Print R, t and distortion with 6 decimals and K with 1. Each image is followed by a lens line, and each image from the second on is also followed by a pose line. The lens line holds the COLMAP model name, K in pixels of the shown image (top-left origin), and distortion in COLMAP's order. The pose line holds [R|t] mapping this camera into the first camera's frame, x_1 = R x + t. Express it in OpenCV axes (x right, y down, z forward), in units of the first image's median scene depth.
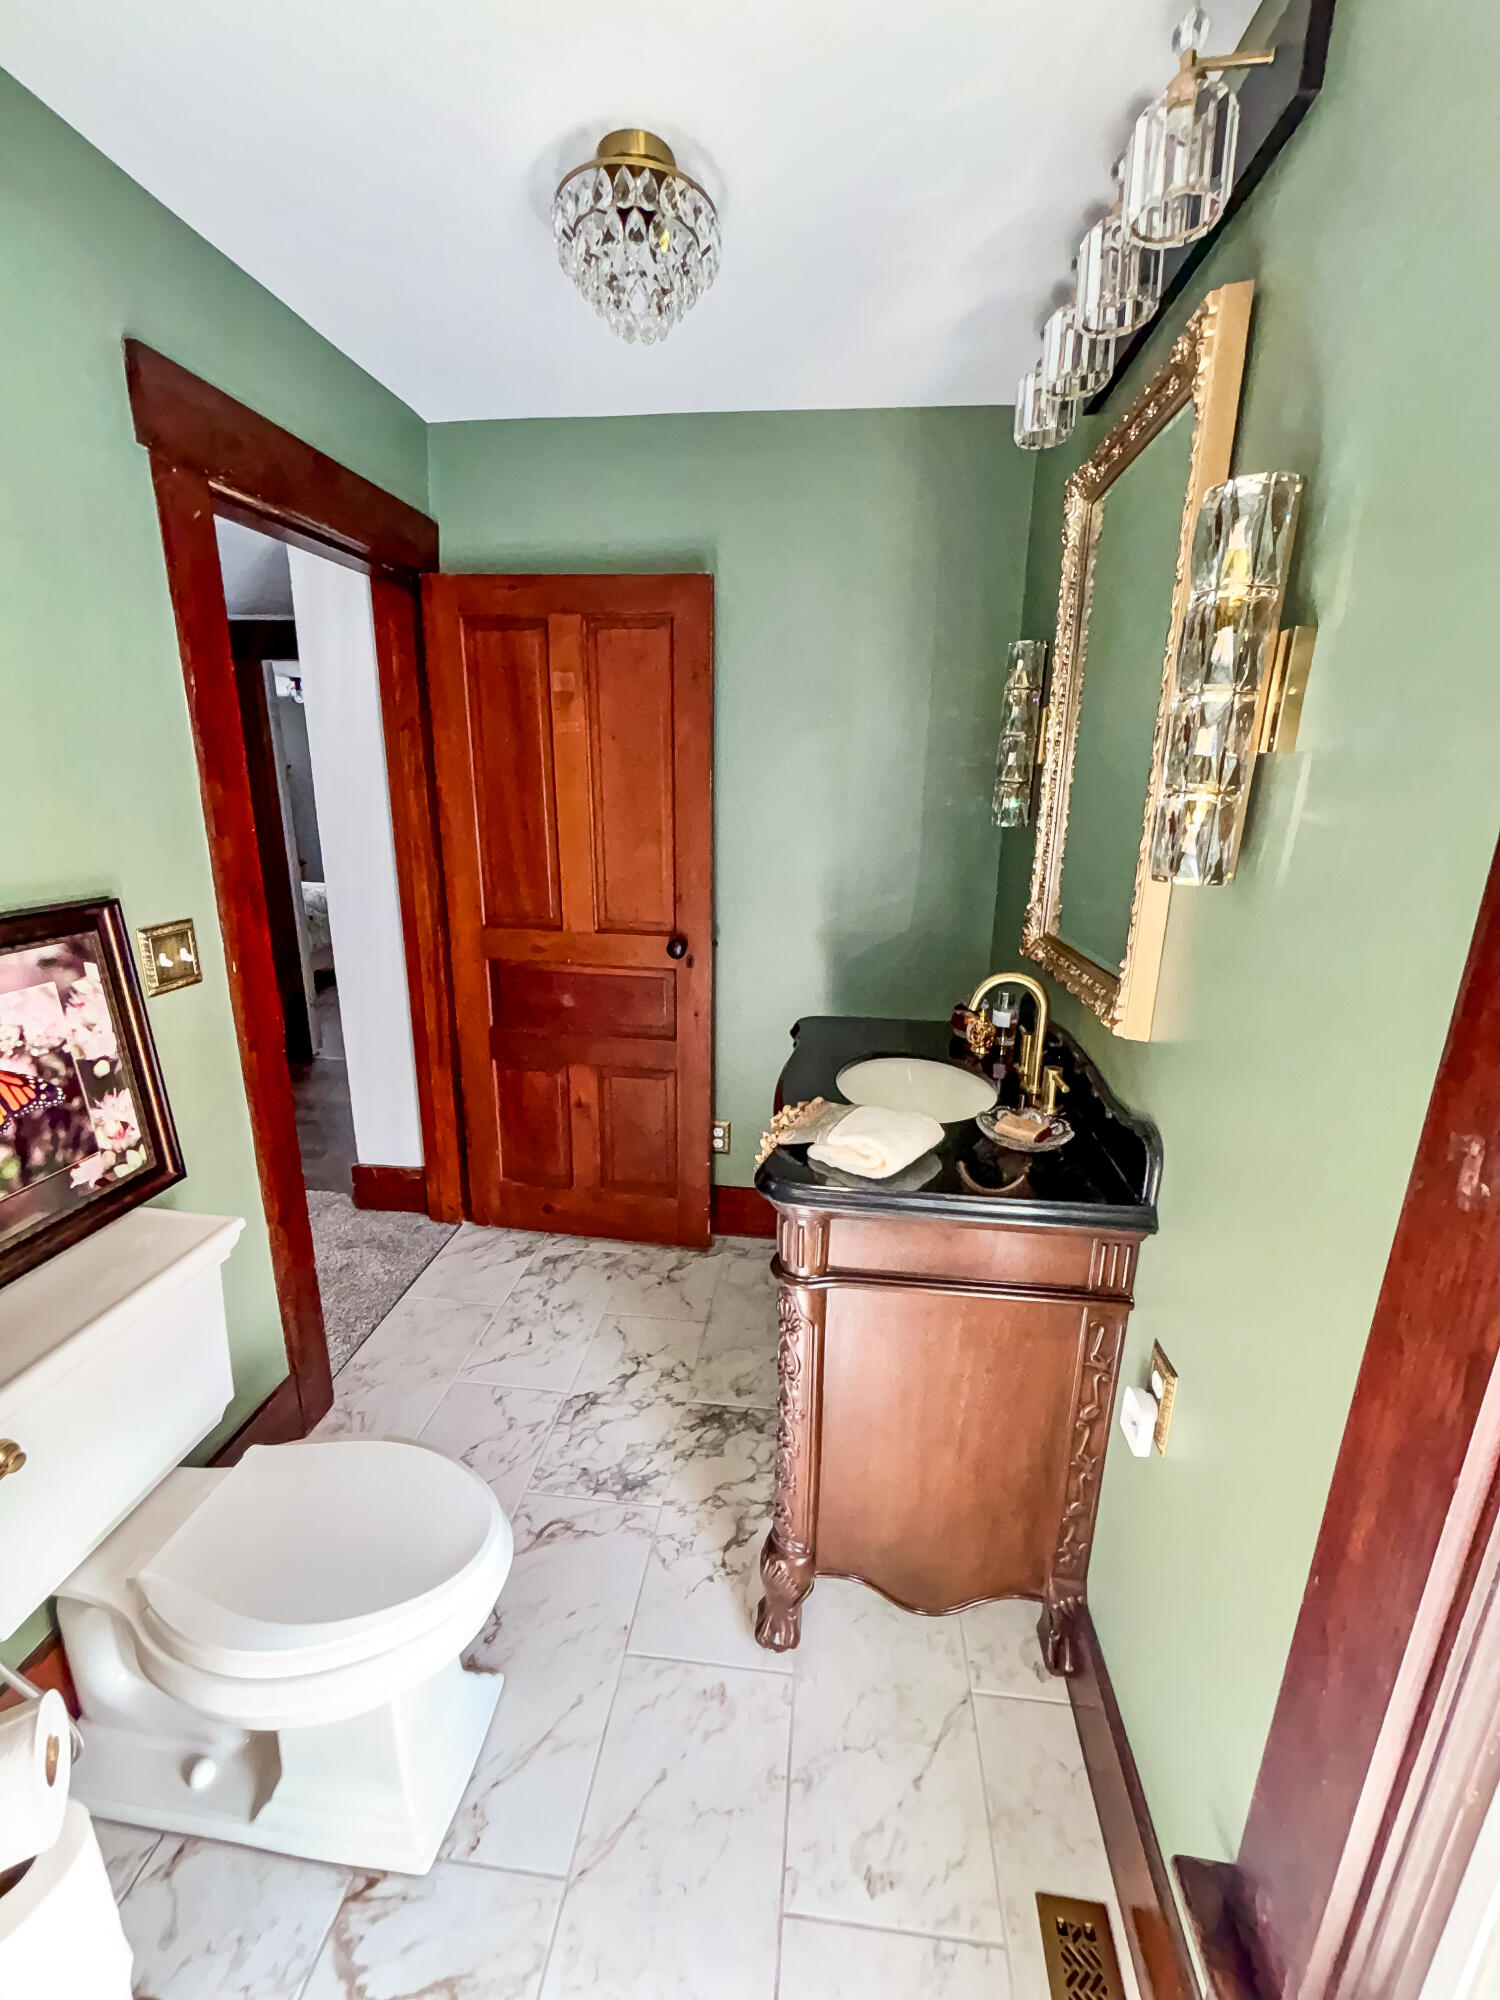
lens RADIAL K [[809.9, 0, 752.4], [0, 809.9, 1005.8], [0, 0, 1]] dist [-0.004356, -0.000341]
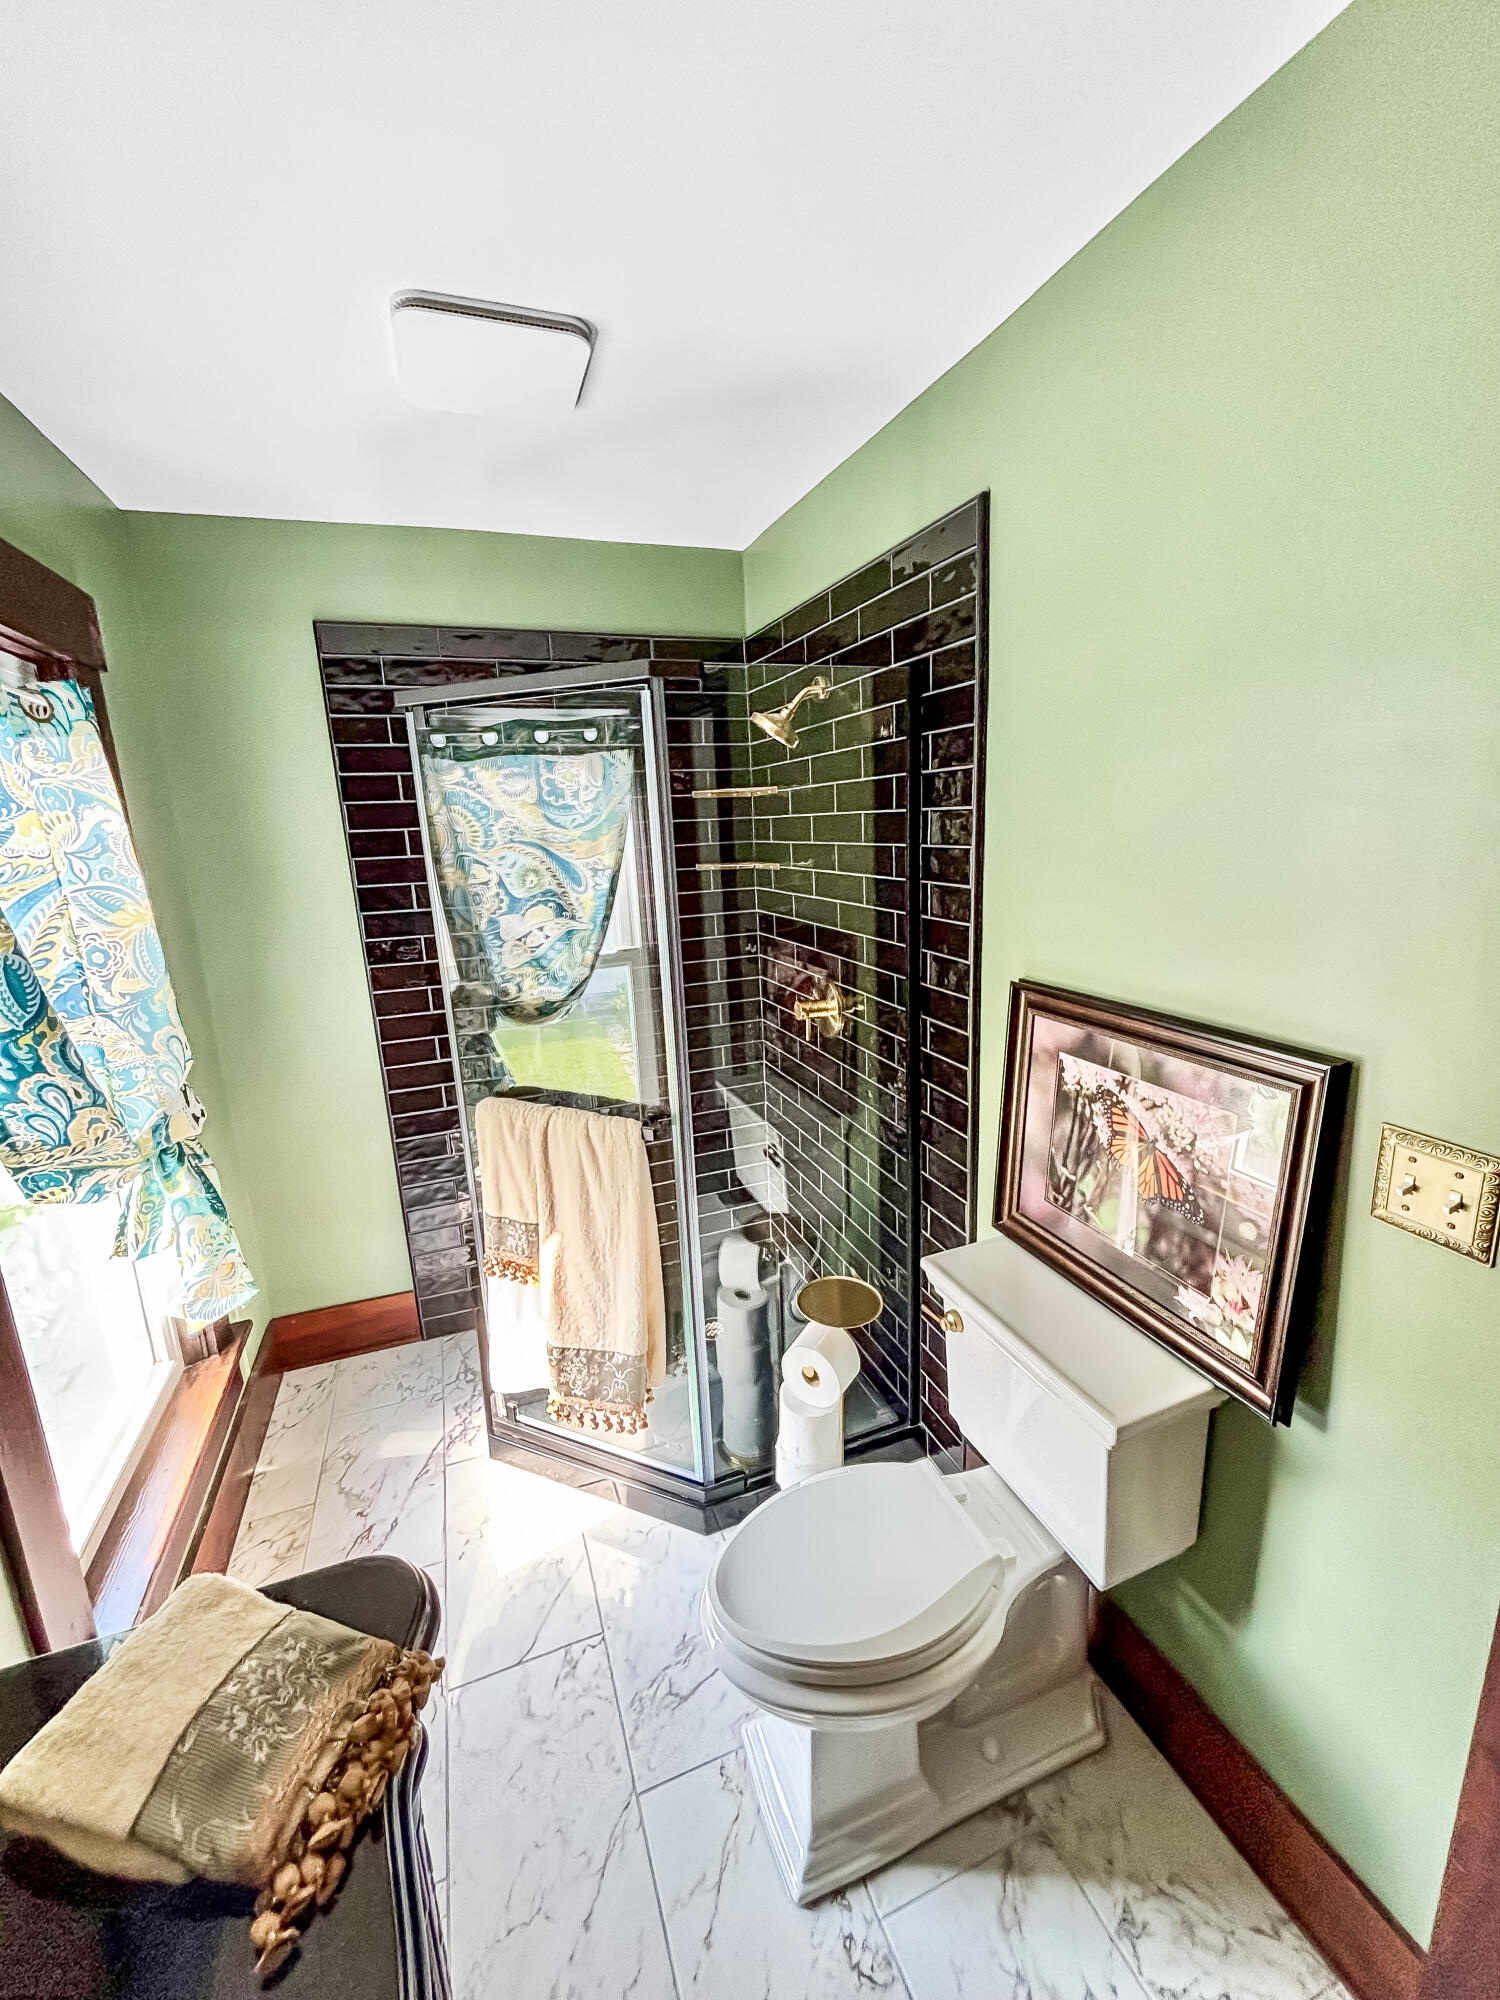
lens RADIAL K [[809.9, 0, 752.2], [0, 809.9, 992.3], [0, 0, 1]] dist [-0.004356, -0.000341]
pose [[-0.887256, 0.116311, -0.446372, 0.012386], [-0.101372, 0.894865, 0.434673, -0.474561], [0.450000, 0.430916, -0.782184, 1.345011]]
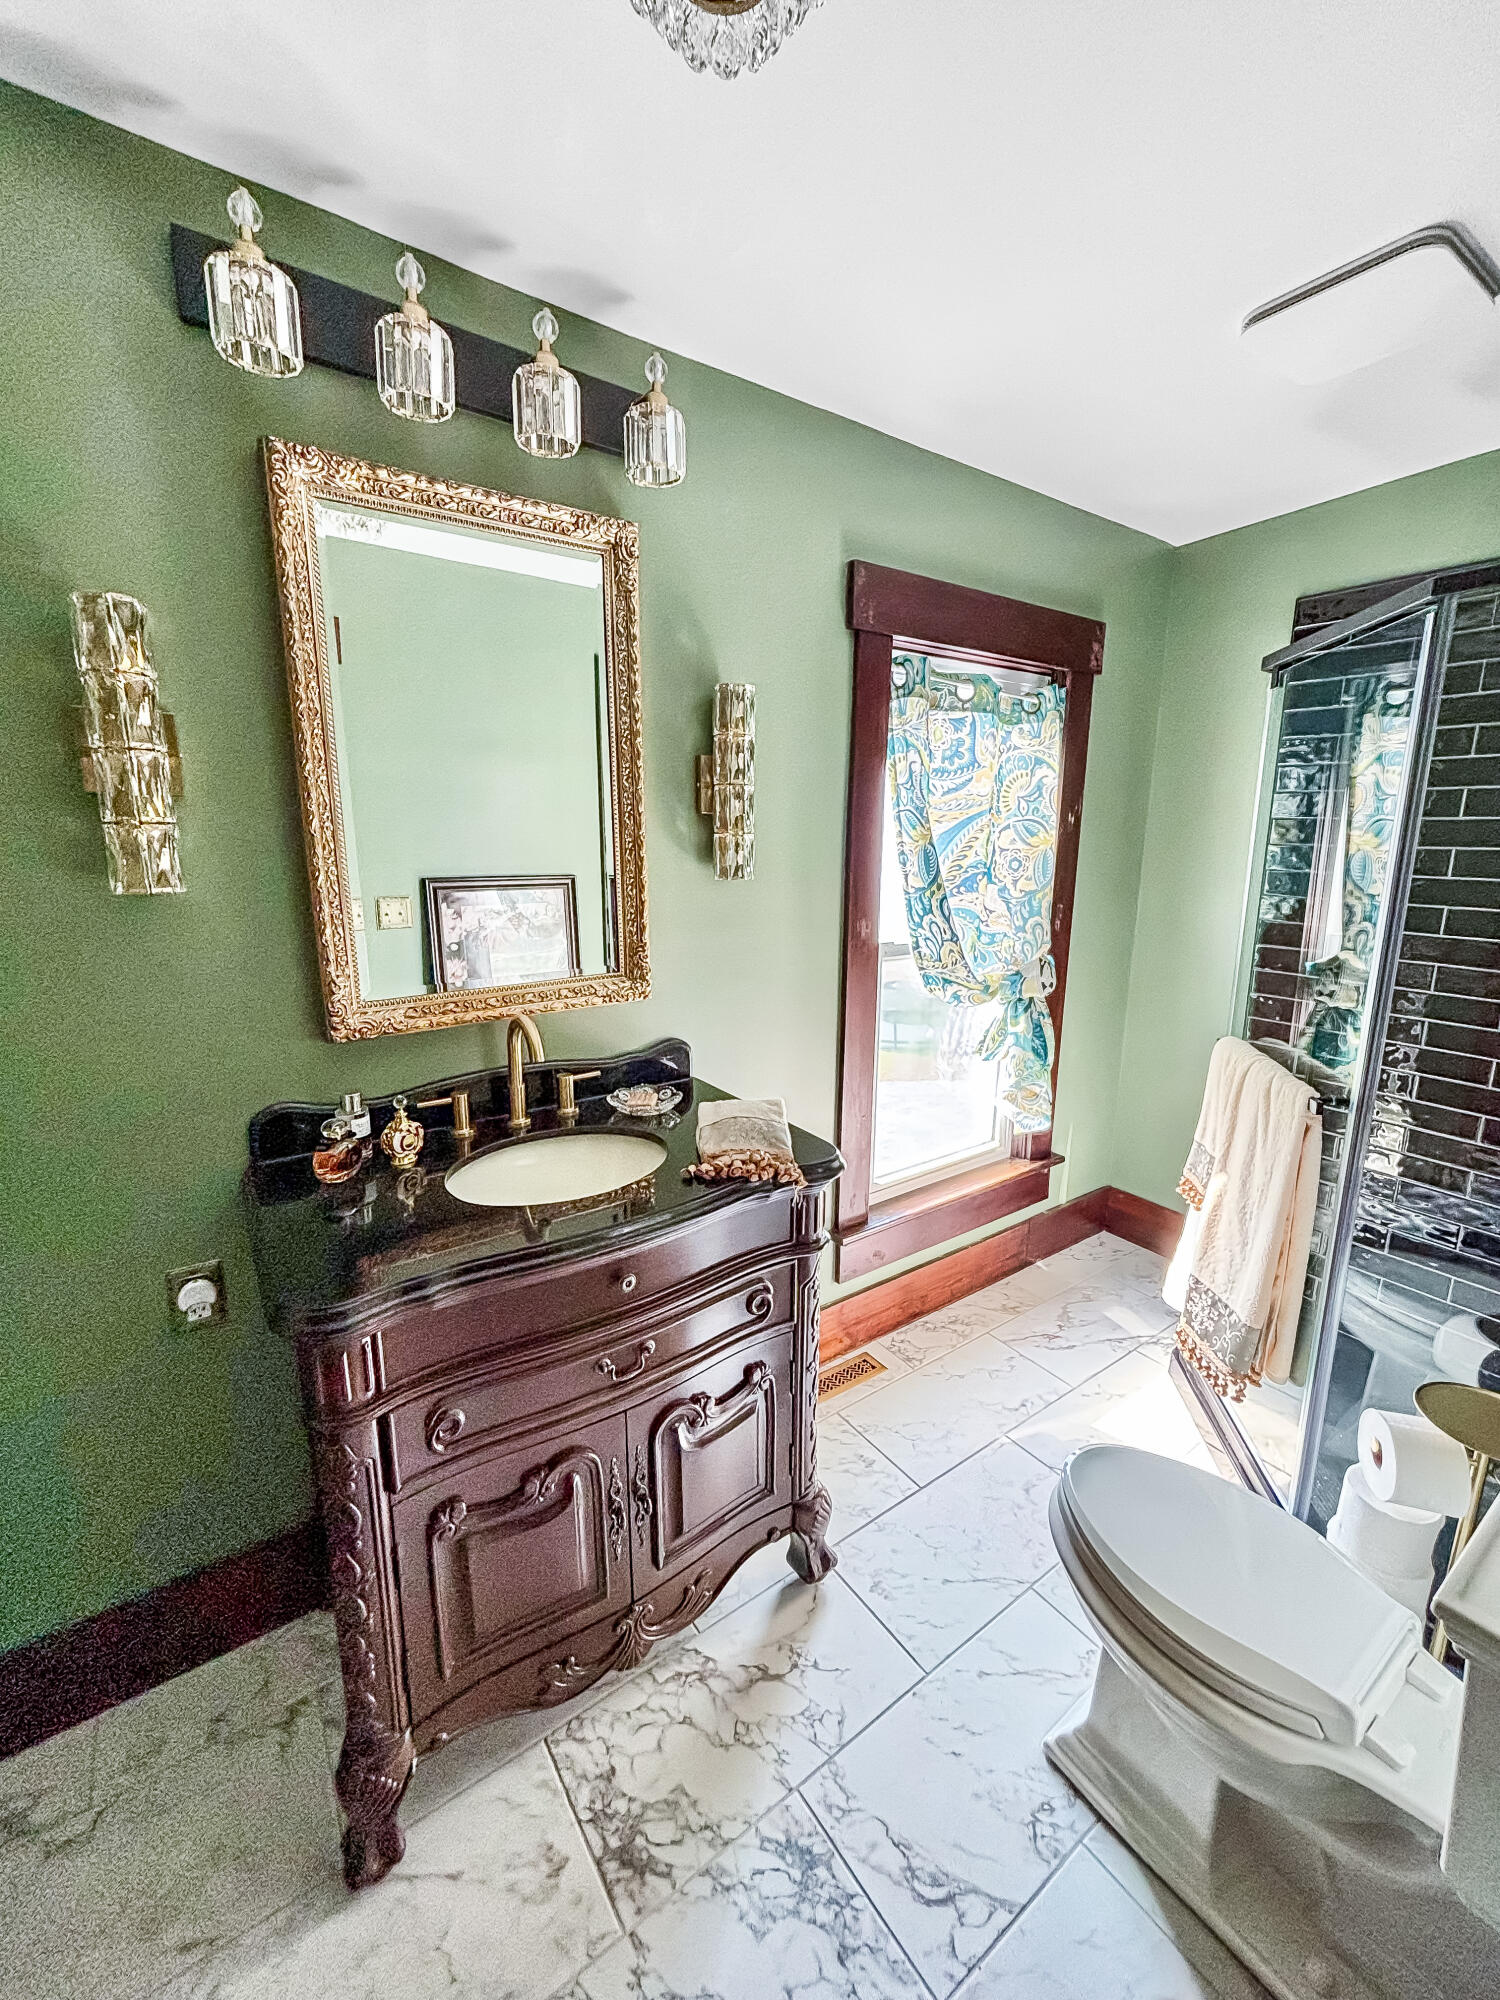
lens RADIAL K [[809.9, 0, 745.7], [0, 809.9, 991.1], [0, 0, 1]] dist [-0.004356, -0.000341]
pose [[-0.661390, -0.165629, 0.731526, -0.684208], [0.190046, 0.906478, 0.377067, -0.460923], [-0.725566, 0.388412, -0.568059, 1.584038]]
